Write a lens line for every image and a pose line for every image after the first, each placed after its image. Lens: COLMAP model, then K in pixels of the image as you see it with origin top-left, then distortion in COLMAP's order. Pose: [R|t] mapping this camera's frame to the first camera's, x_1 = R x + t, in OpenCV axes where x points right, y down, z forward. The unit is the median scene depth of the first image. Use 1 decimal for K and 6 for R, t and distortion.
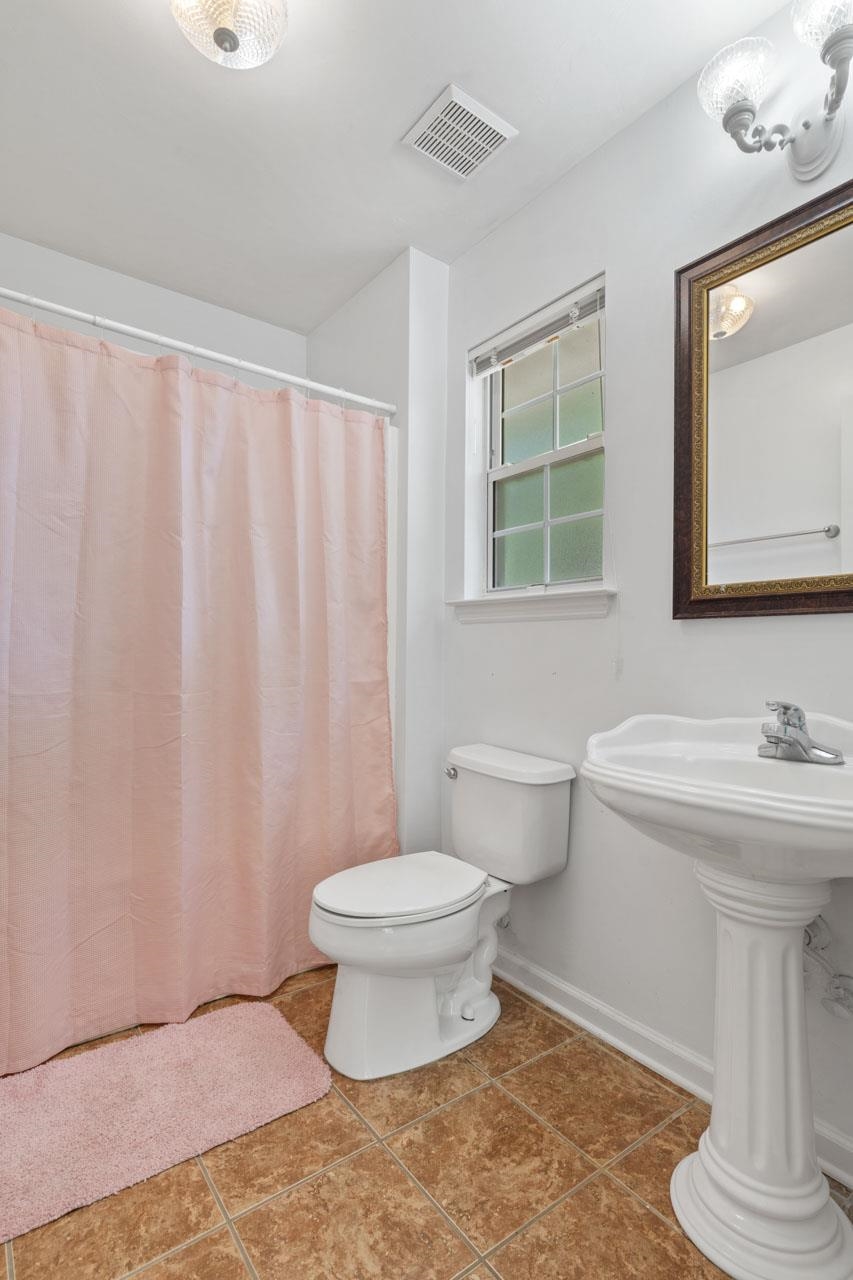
lens RADIAL K [[638.7, 0, 427.7], [0, 638.7, 646.7], [0, 0, 1]] dist [-0.004390, 0.001339]
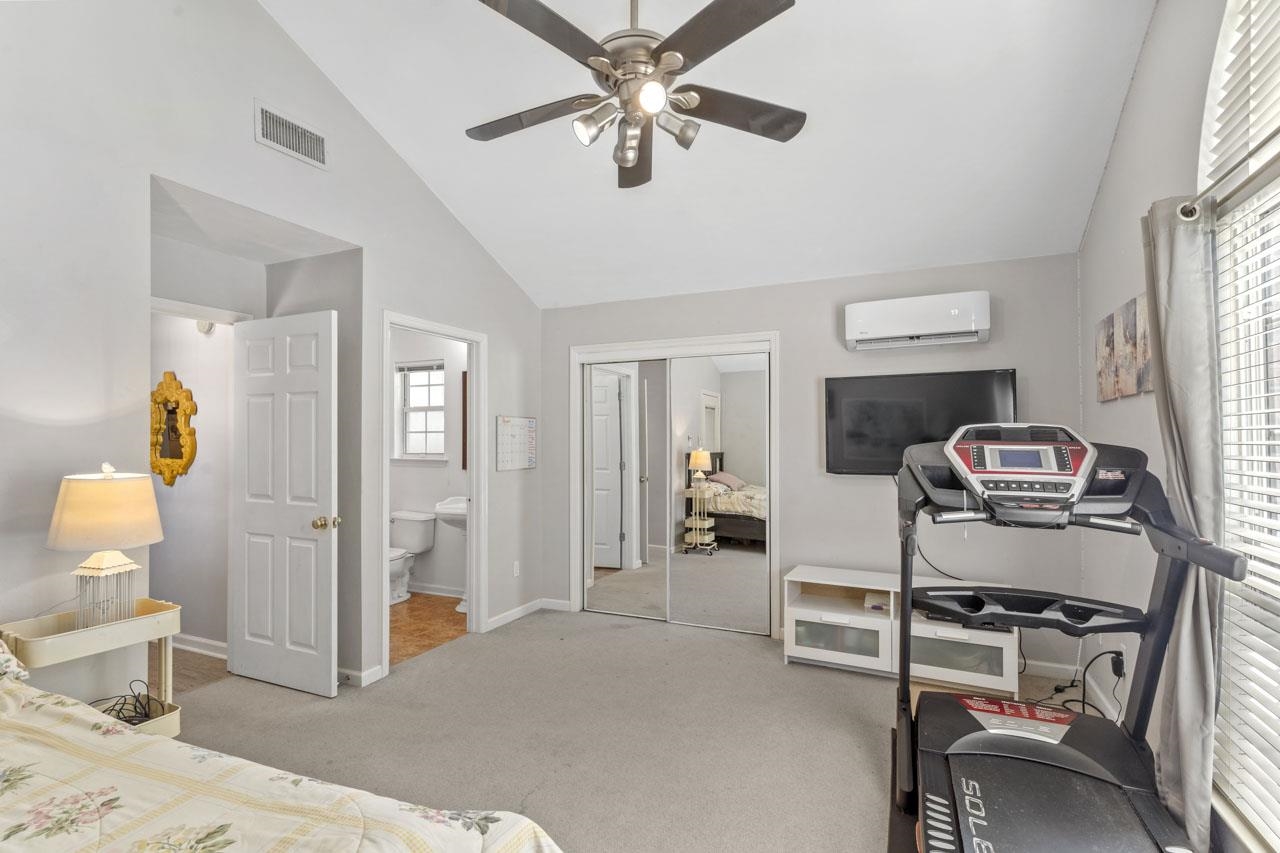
lens RADIAL K [[615.8, 0, 637.9], [0, 615.8, 431.9], [0, 0, 1]] dist [0.002755, 0.001884]
pose [[0.877847, -0.004256, 0.478923, -0.340308], [0.004924, 0.999988, -0.000140, -0.207818], [-0.478916, 0.002481, 0.877857, -2.103029]]
